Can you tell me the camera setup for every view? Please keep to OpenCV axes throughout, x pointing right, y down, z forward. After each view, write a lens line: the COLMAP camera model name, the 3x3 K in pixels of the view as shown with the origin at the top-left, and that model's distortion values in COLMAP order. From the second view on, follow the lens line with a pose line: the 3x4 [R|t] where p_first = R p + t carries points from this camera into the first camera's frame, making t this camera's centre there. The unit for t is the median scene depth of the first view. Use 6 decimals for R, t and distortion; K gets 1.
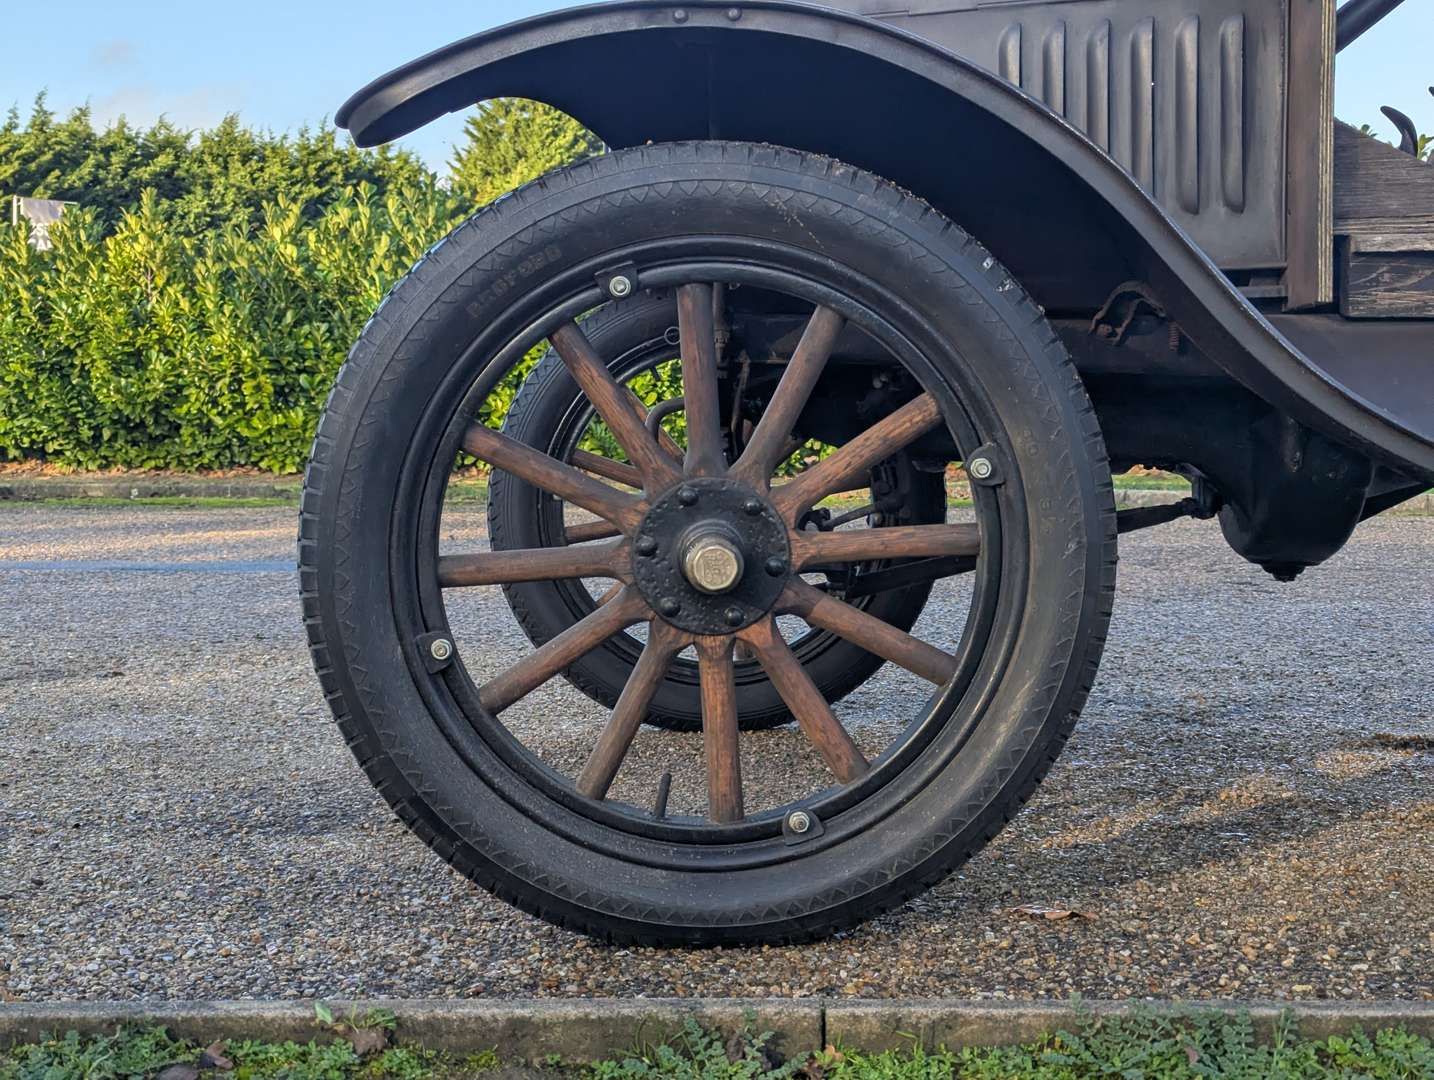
lens RADIAL K [[1861.3, 0, 717.0], [0, 1861.3, 540.0], [0, 0, 1]] dist [-0.008088, 0.026502]
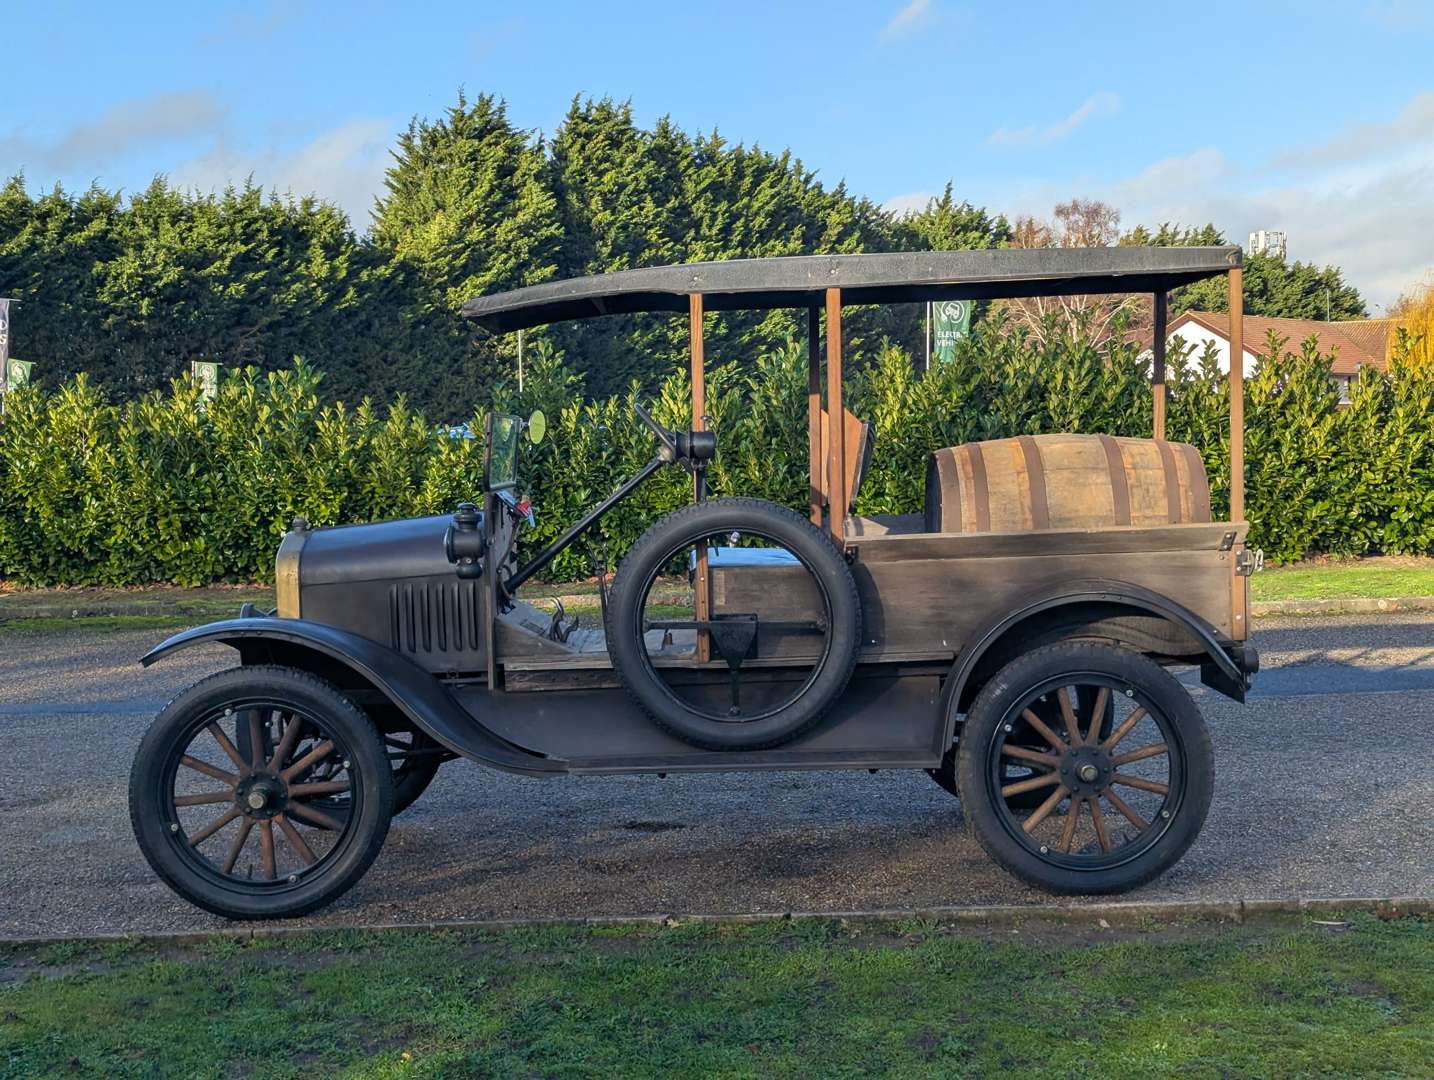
lens RADIAL K [[1880.0, 0, 717.2], [0, 1880.0, 497.5], [0, 0, 1]] dist [0.013963, -0.084300]
pose [[0.999369, -0.024102, 0.026101, 0.100964], [0.024743, 0.999393, -0.024536, -0.057500], [-0.025494, 0.025167, 0.999358, -0.320262]]
